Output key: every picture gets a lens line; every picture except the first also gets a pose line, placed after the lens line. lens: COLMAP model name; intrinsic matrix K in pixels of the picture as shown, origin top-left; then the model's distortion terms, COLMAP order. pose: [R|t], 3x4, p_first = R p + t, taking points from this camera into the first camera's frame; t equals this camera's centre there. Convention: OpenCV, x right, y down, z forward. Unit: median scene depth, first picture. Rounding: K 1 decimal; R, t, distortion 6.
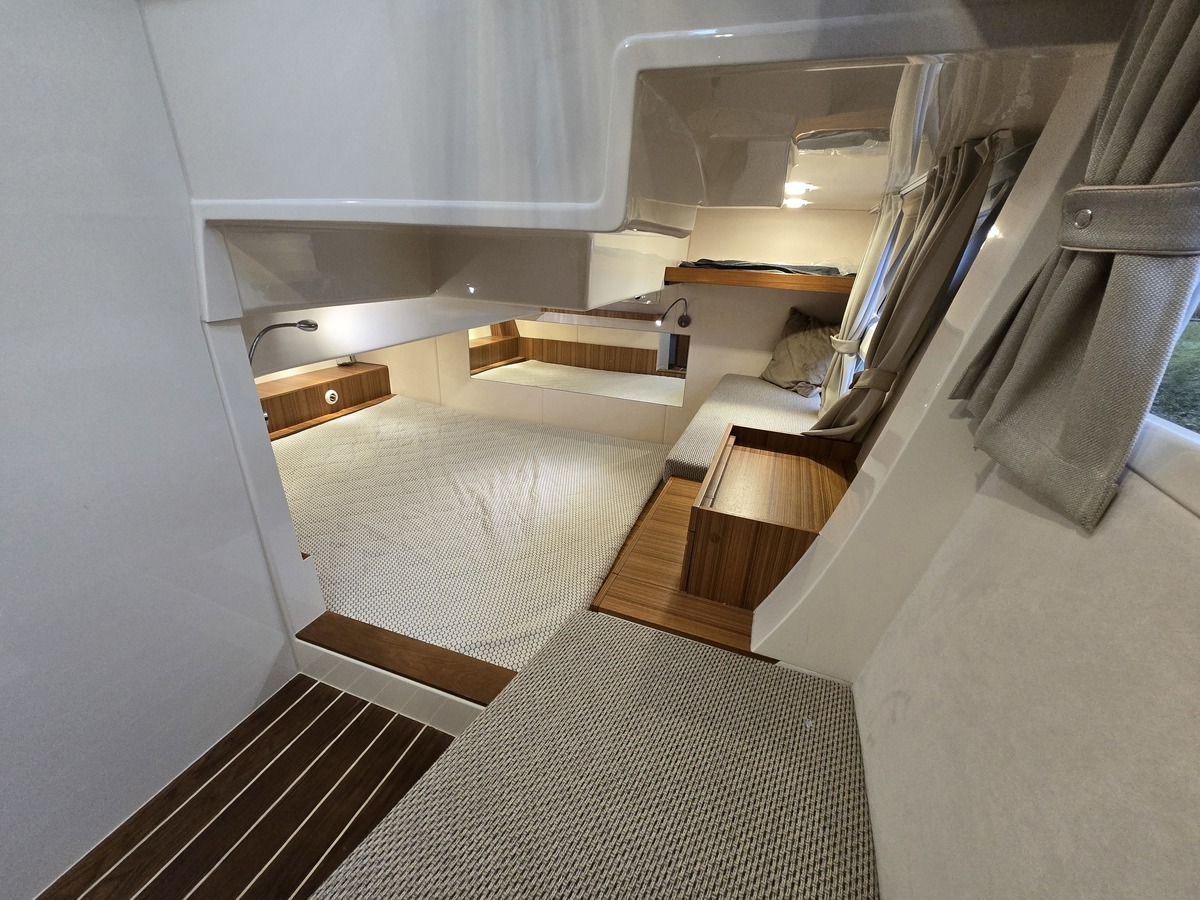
lens RADIAL K [[484.3, 0, 603.0], [0, 484.3, 454.6], [0, 0, 1]] dist [-0.009204, 0.000279]
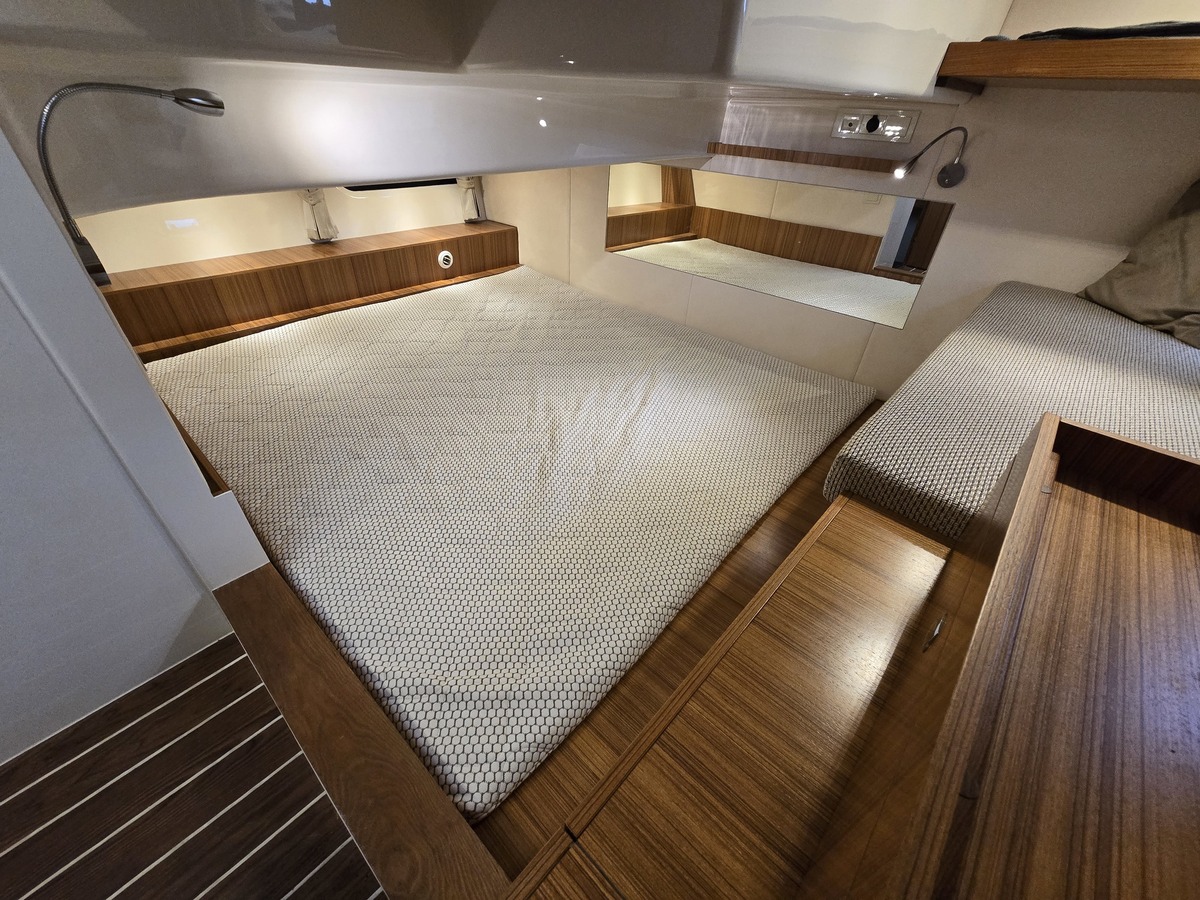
lens RADIAL K [[484.3, 0, 603.0], [0, 484.3, 454.6], [0, 0, 1]] dist [-0.009204, 0.000279]
pose [[0.926083, 0.217717, -0.308171, 0.033479], [-0.146330, 0.960050, 0.238520, -0.034679], [0.347789, -0.175795, 0.920945, 0.264349]]
